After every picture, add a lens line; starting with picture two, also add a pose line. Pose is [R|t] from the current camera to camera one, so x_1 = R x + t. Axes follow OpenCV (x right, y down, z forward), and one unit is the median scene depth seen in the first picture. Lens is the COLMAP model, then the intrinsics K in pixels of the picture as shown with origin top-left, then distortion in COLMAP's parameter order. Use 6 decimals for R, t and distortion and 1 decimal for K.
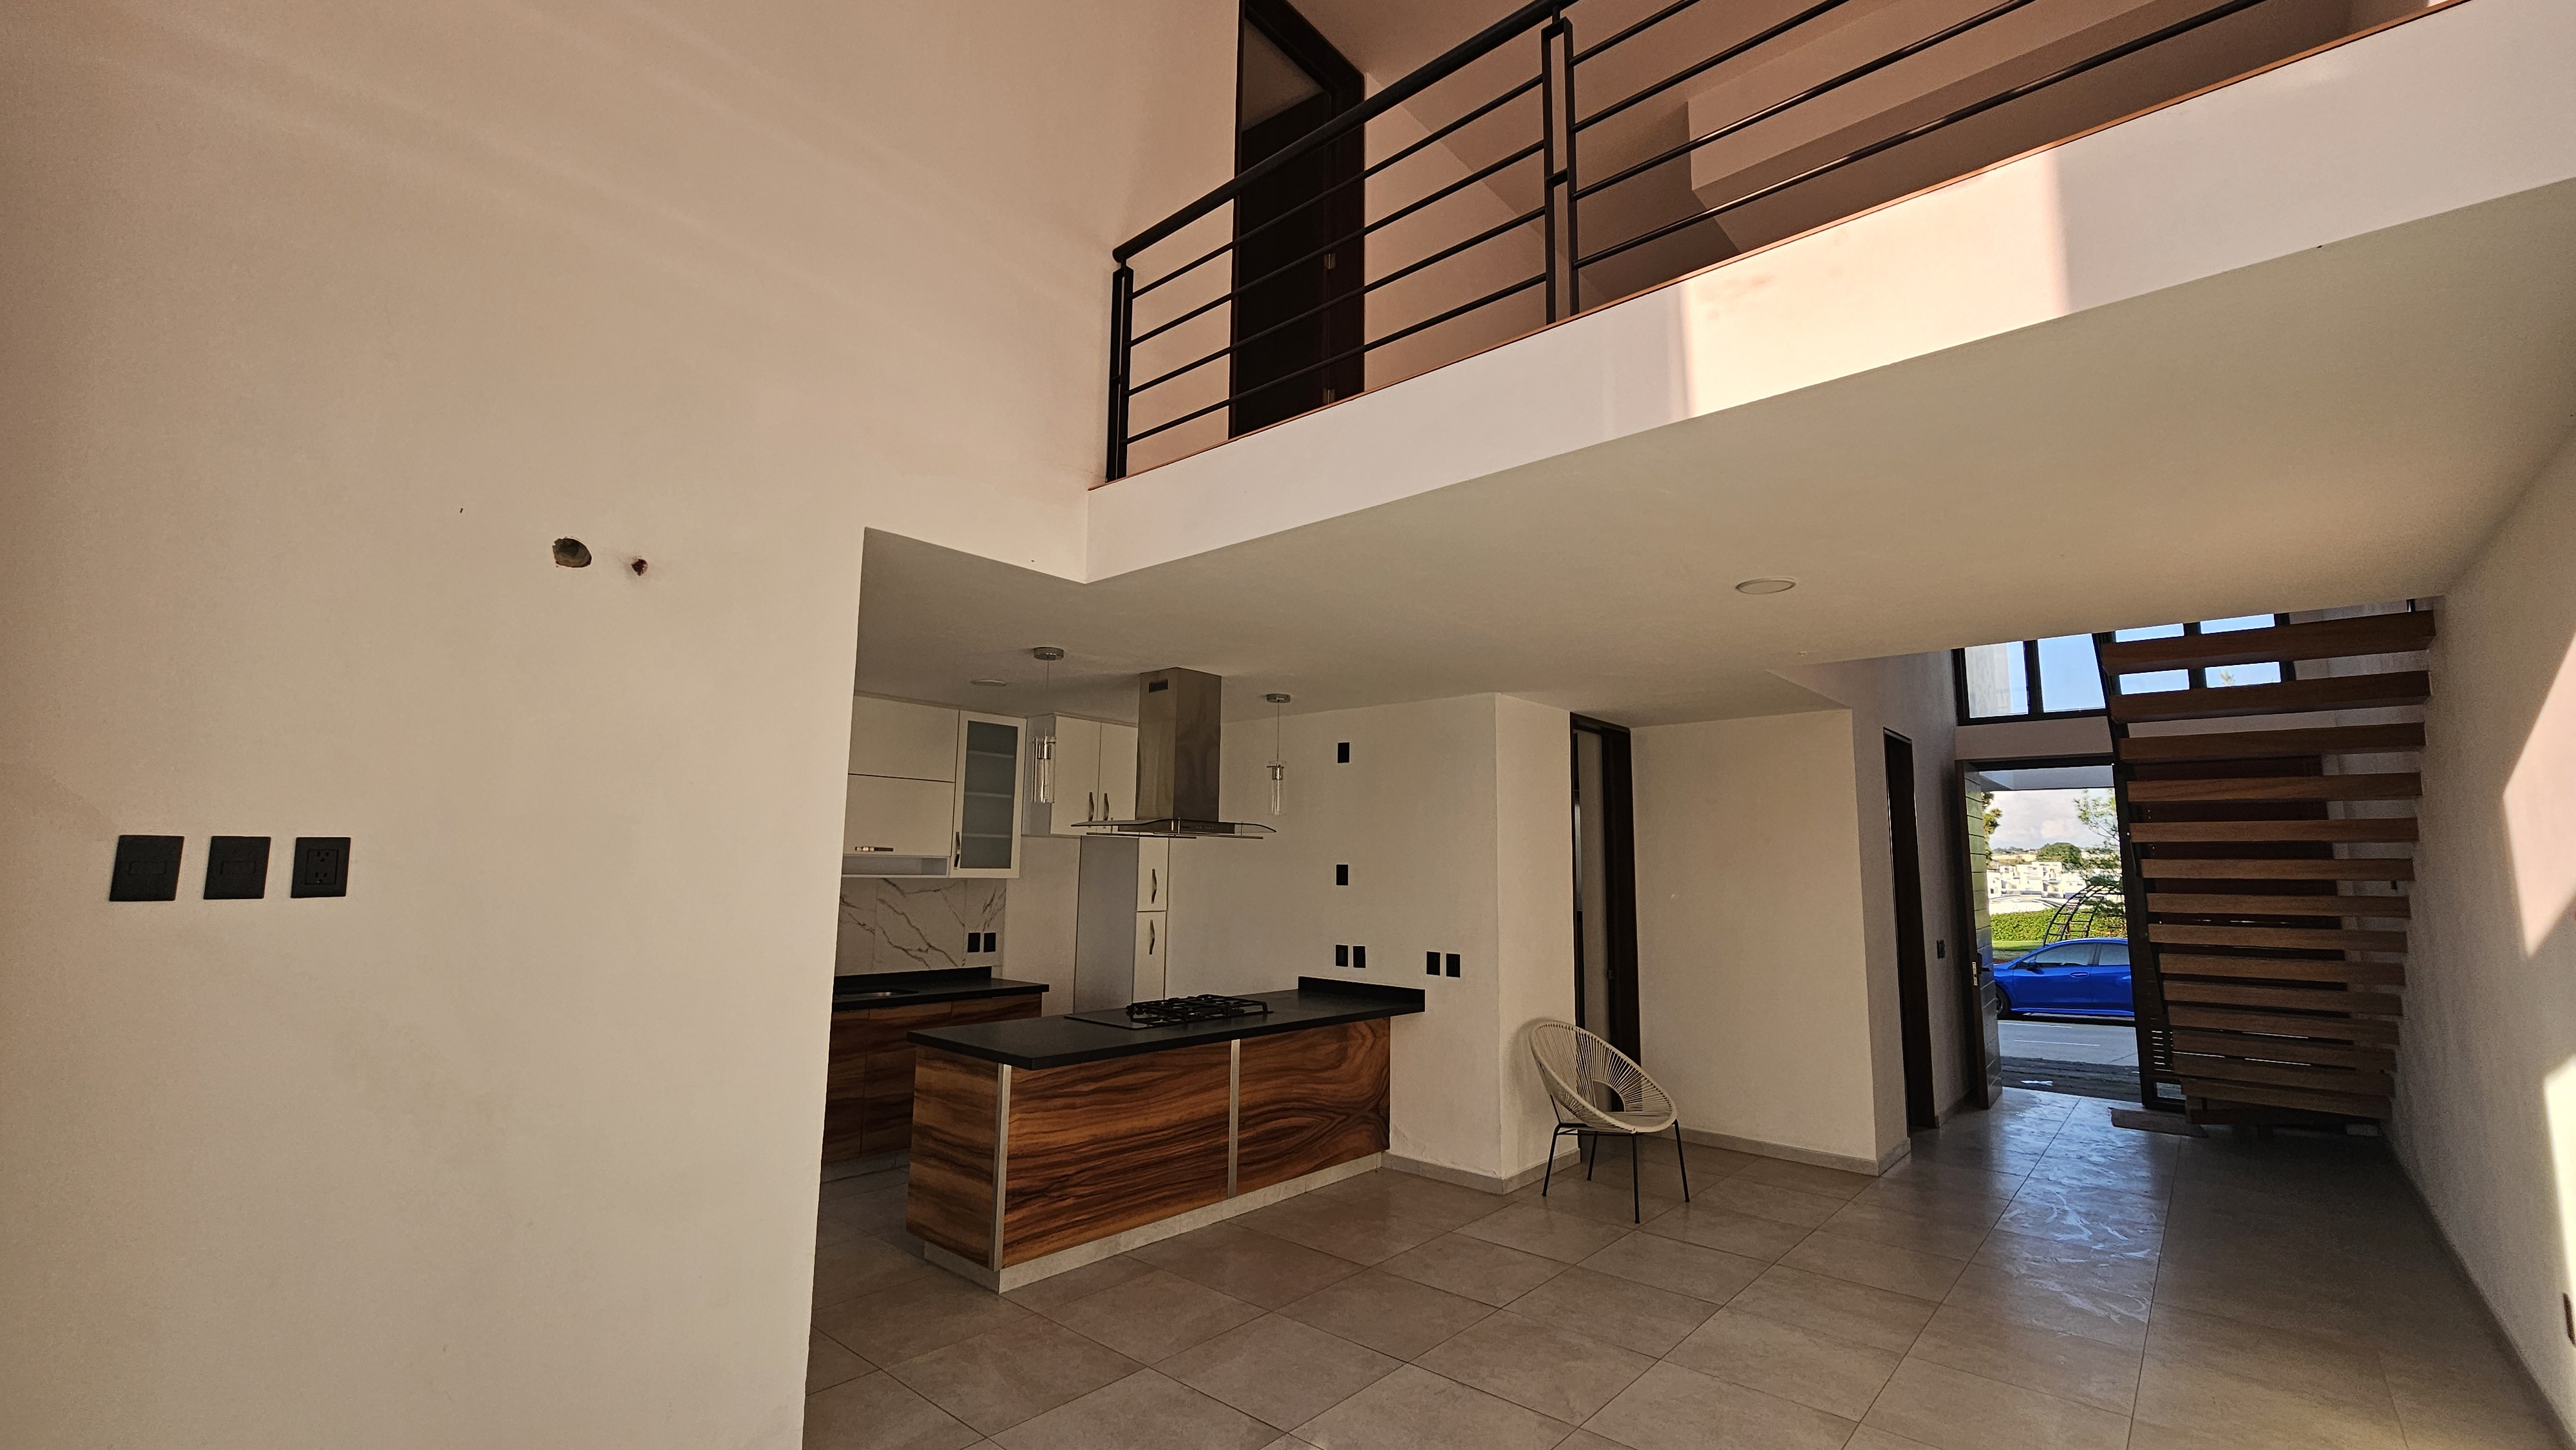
lens RADIAL K [[1054.7, 0, 1277.4], [0, 1054.7, 731.1], [0, 0, 1]] dist [-0.002933, -0.000411]
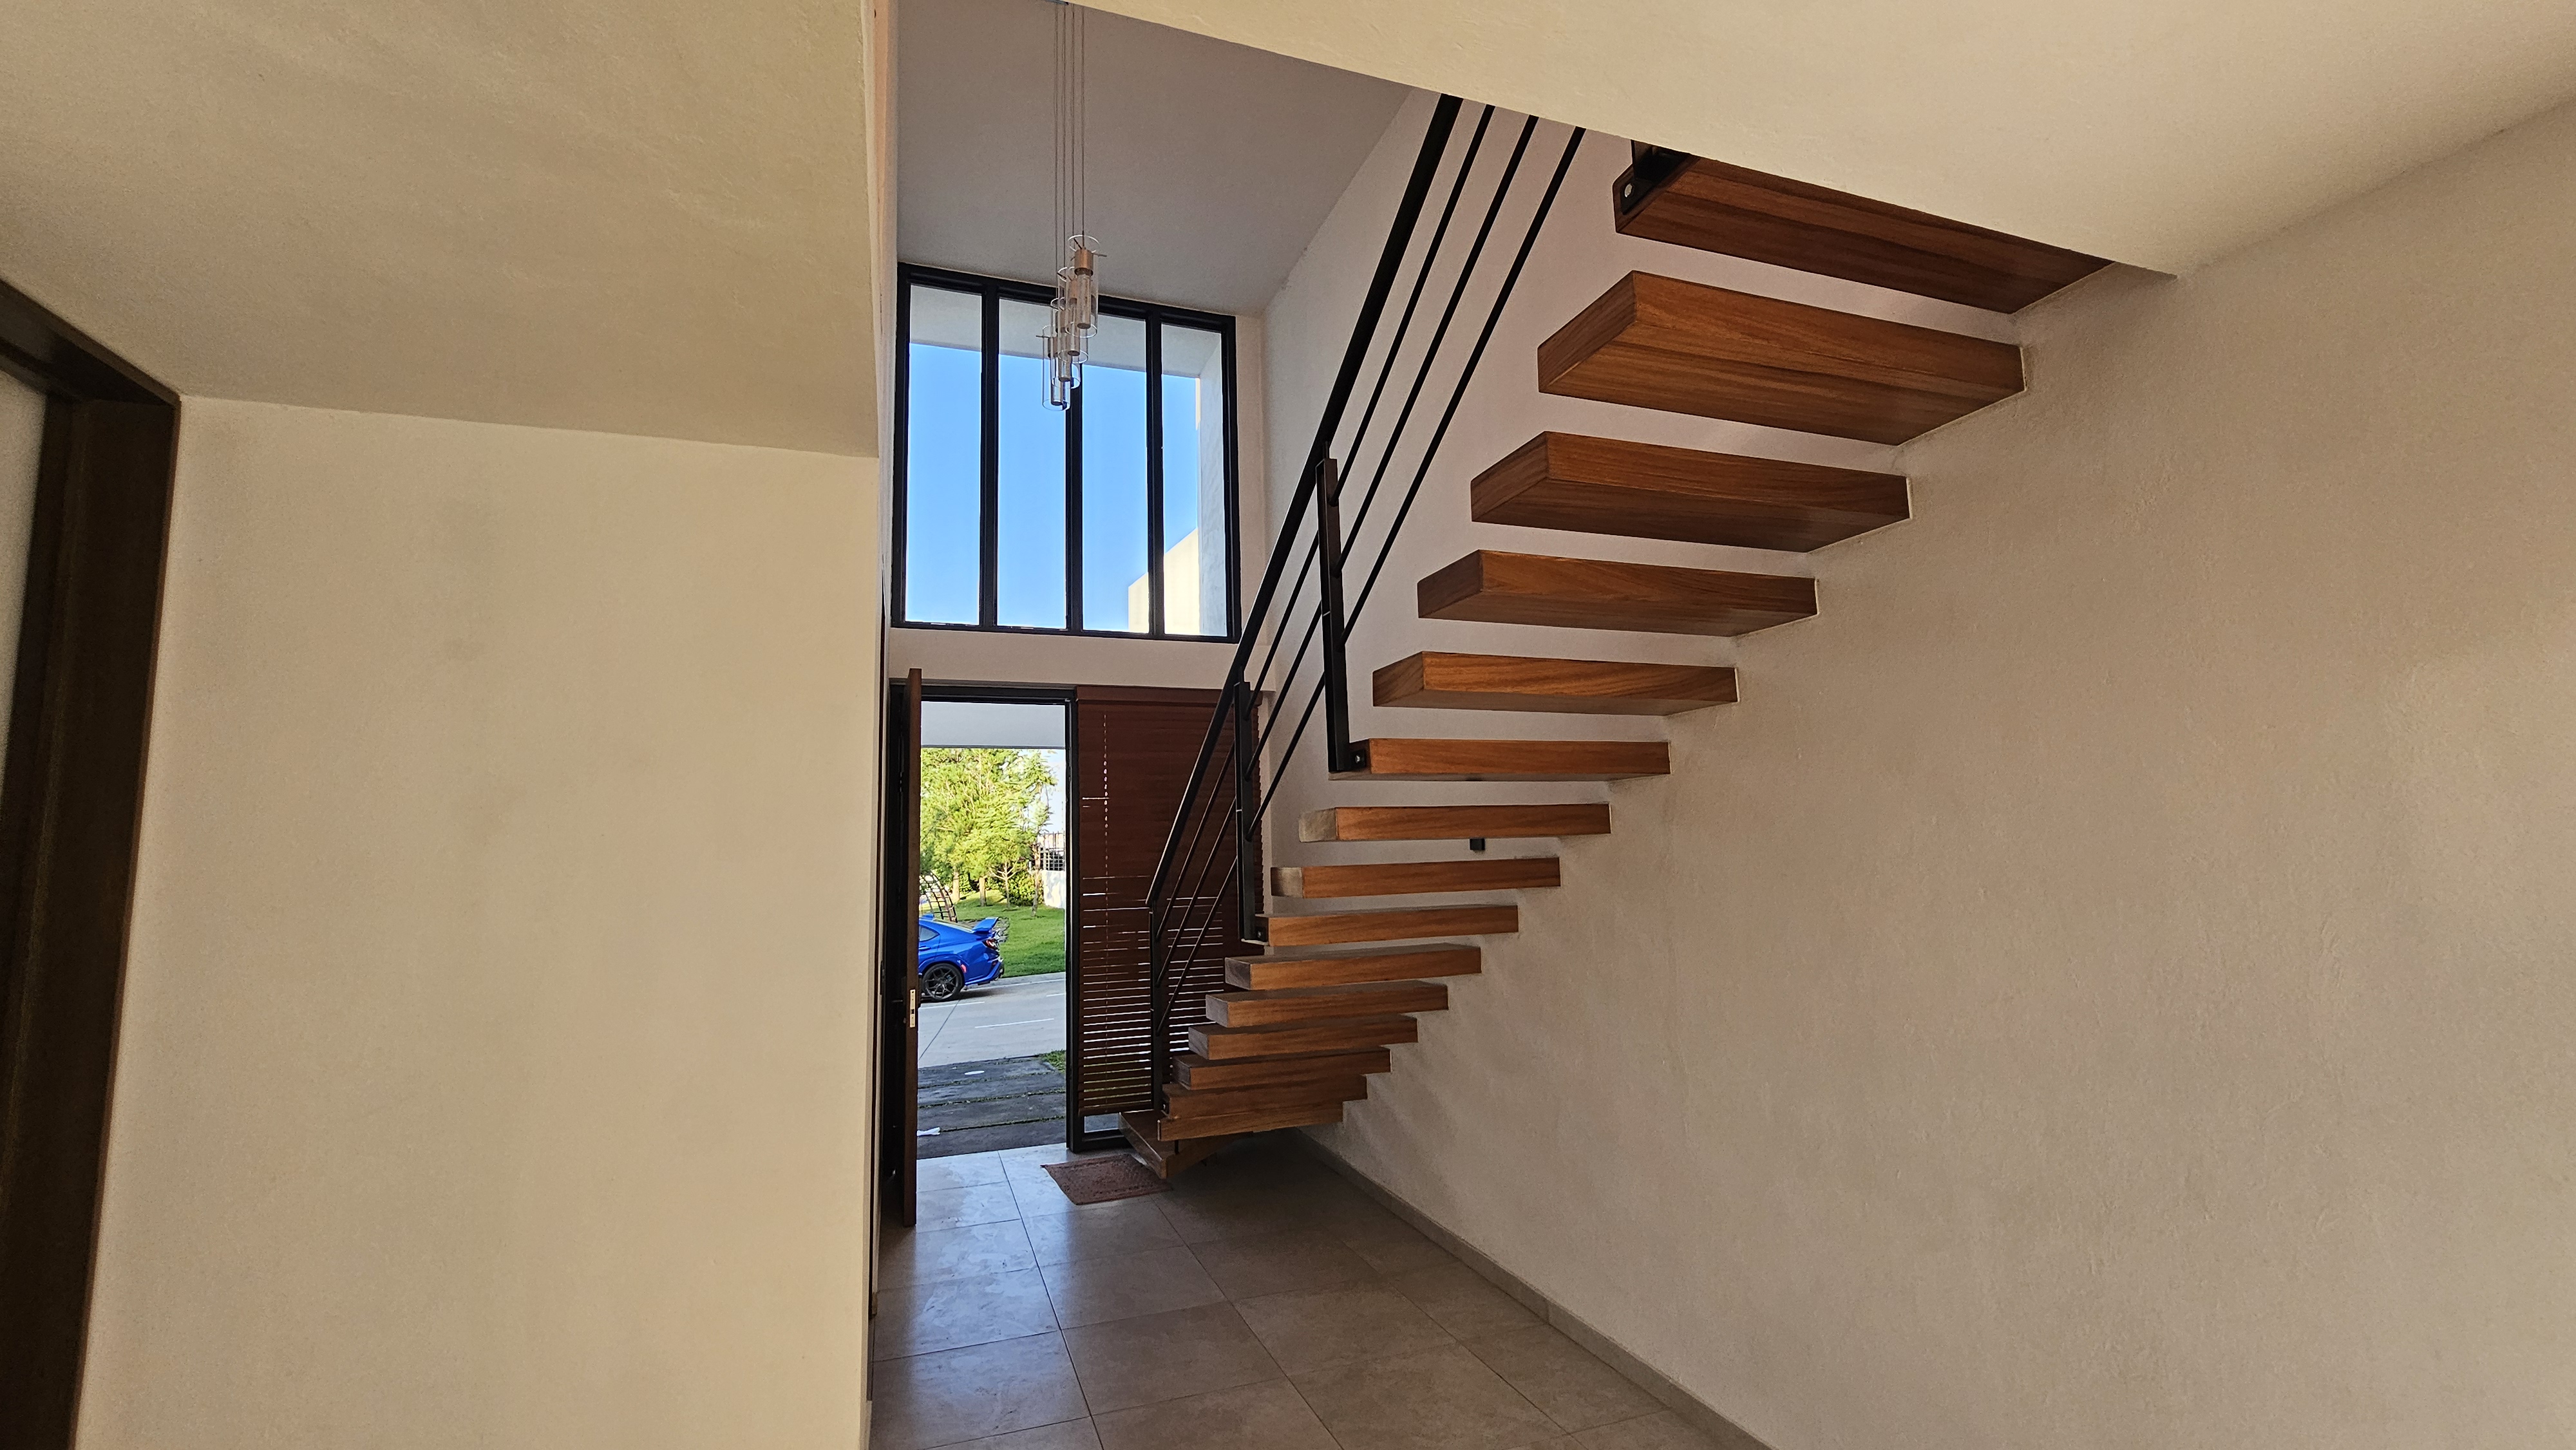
lens RADIAL K [[1054.7, 0, 1277.4], [0, 1054.7, 731.1], [0, 0, 1]] dist [-0.002933, -0.000411]
pose [[0.475528, 0.073894, 0.876592, 0.282143], [-0.084756, 0.995679, -0.037955, 0.099665], [-0.875608, -0.056248, 0.479736, 0.718439]]
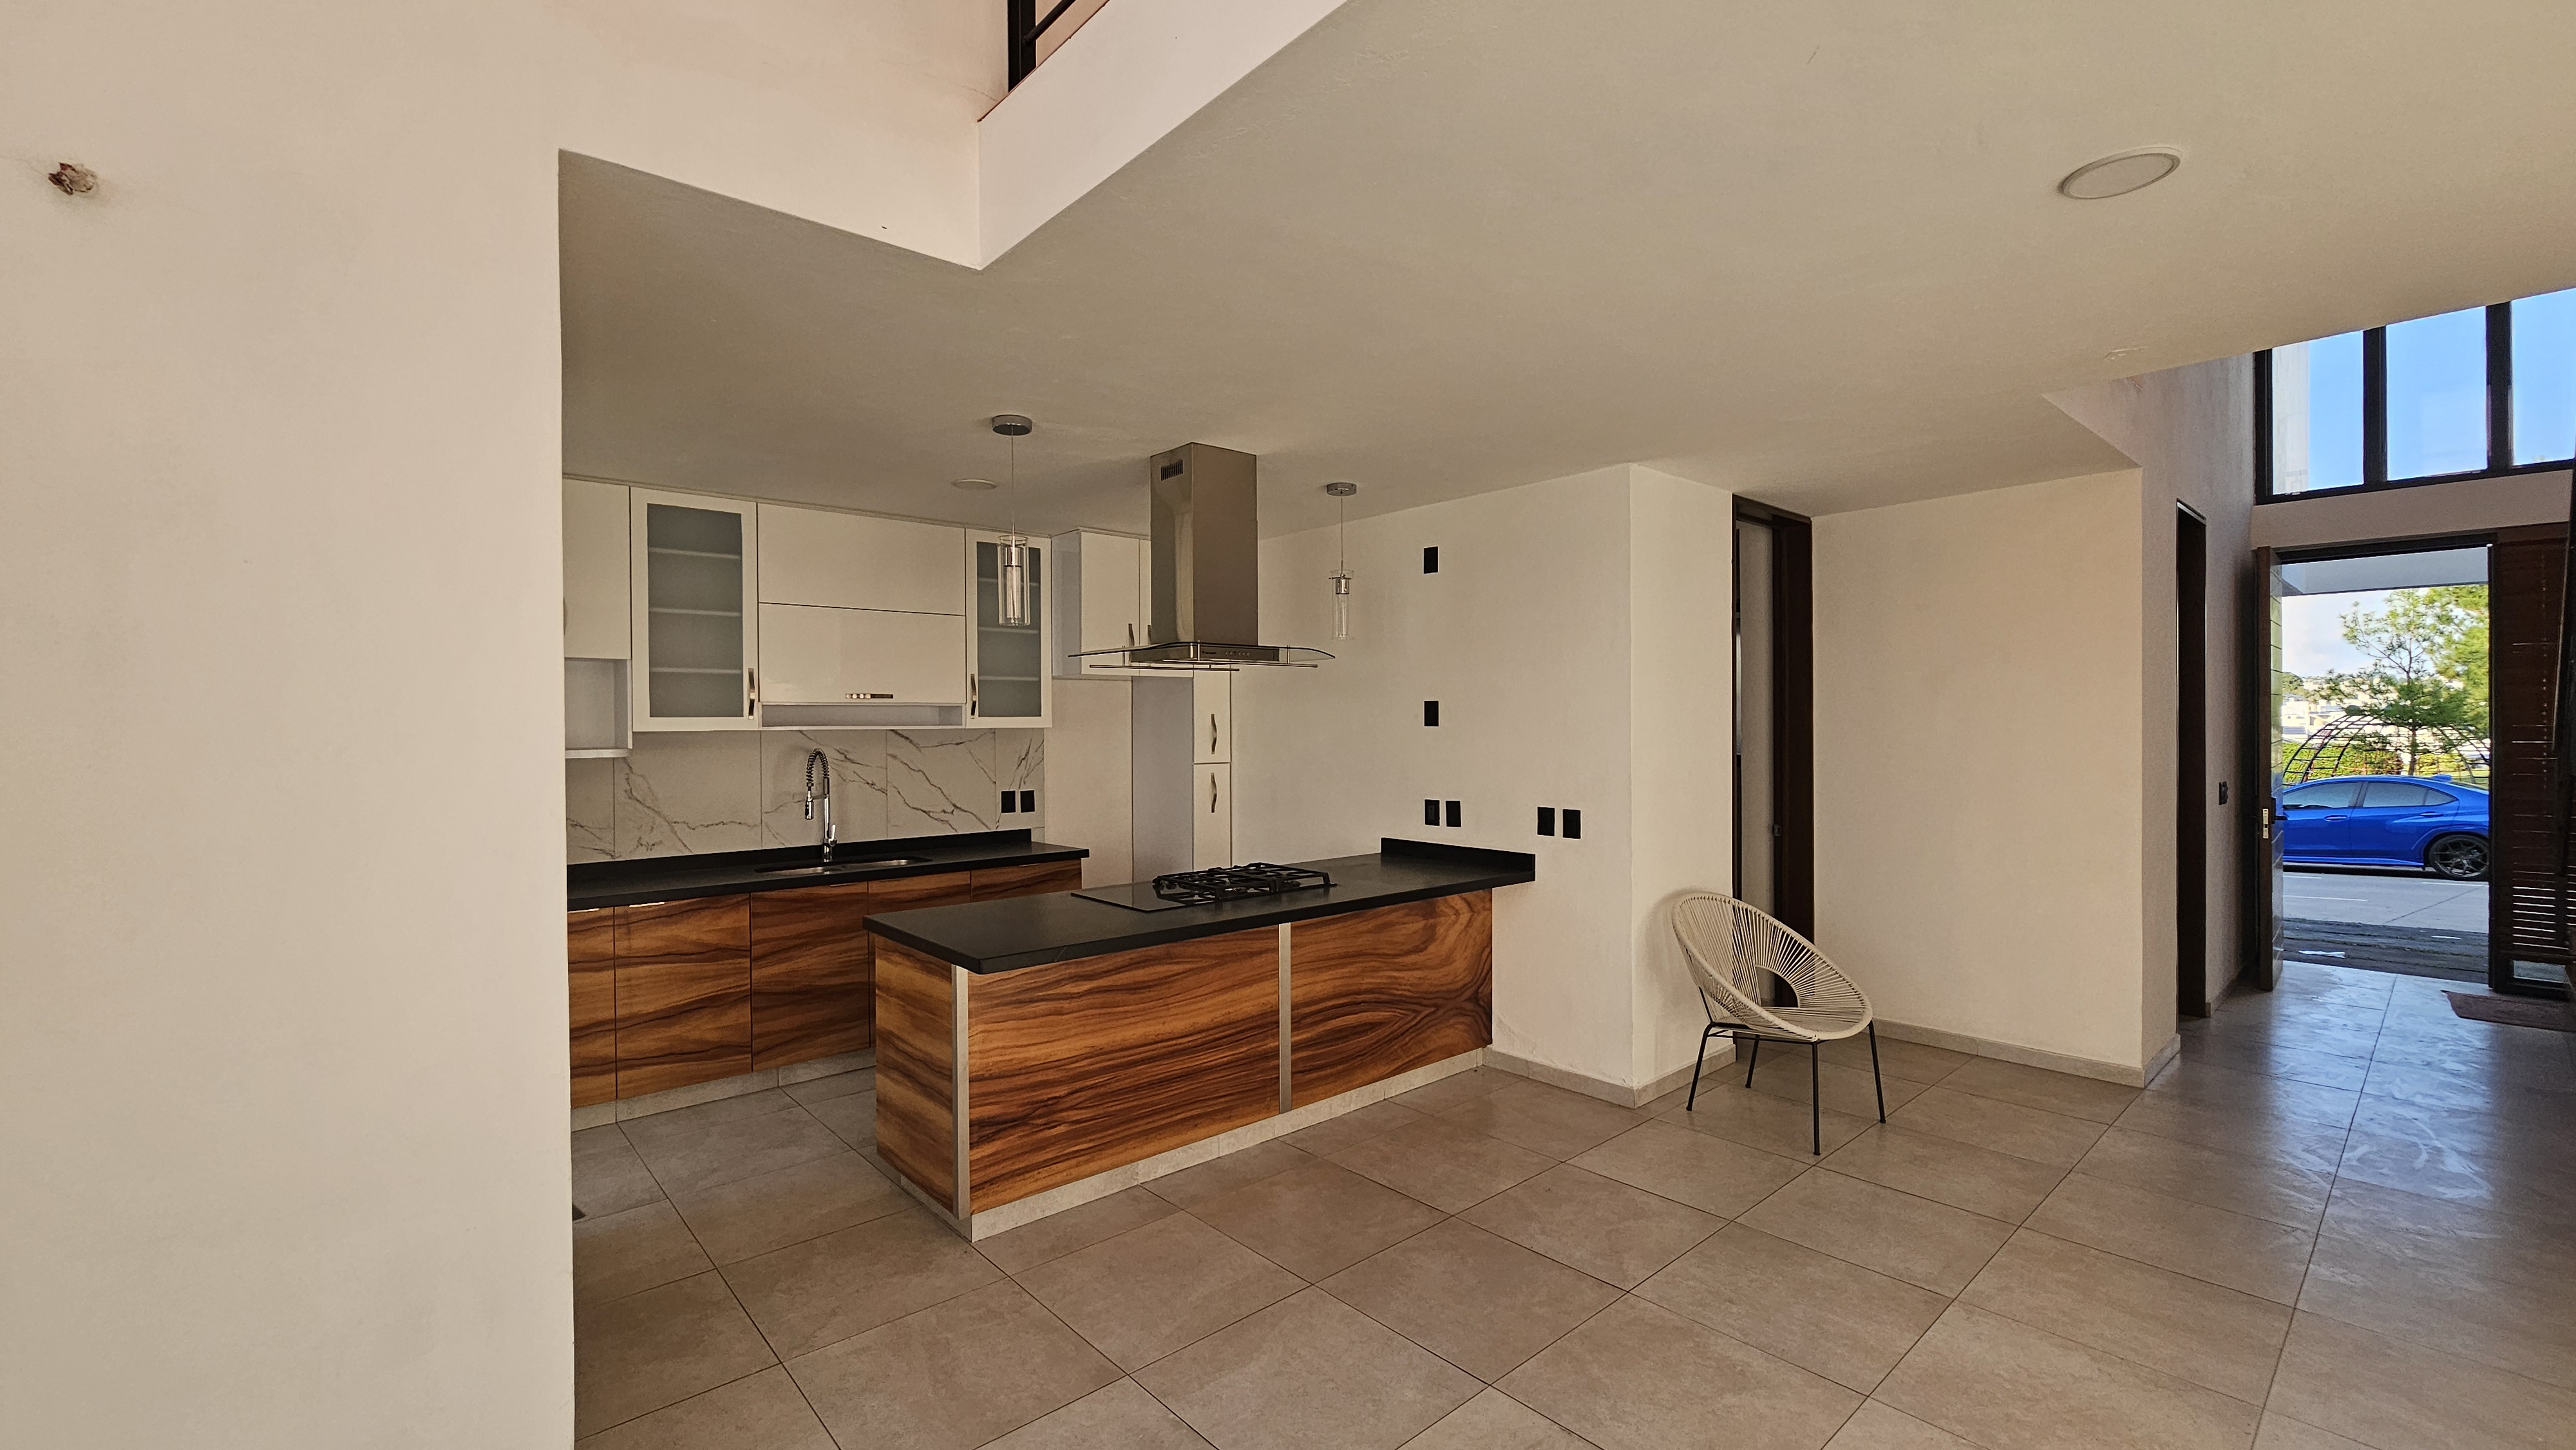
lens RADIAL K [[1054.7, 0, 1277.4], [0, 1054.7, 731.1], [0, 0, 1]] dist [-0.002933, -0.000411]
pose [[0.992108, -0.021386, -0.123552, 0.049567], [0.038261, 0.989988, 0.135867, 0.040598], [0.119410, -0.139522, 0.982993, 0.220686]]
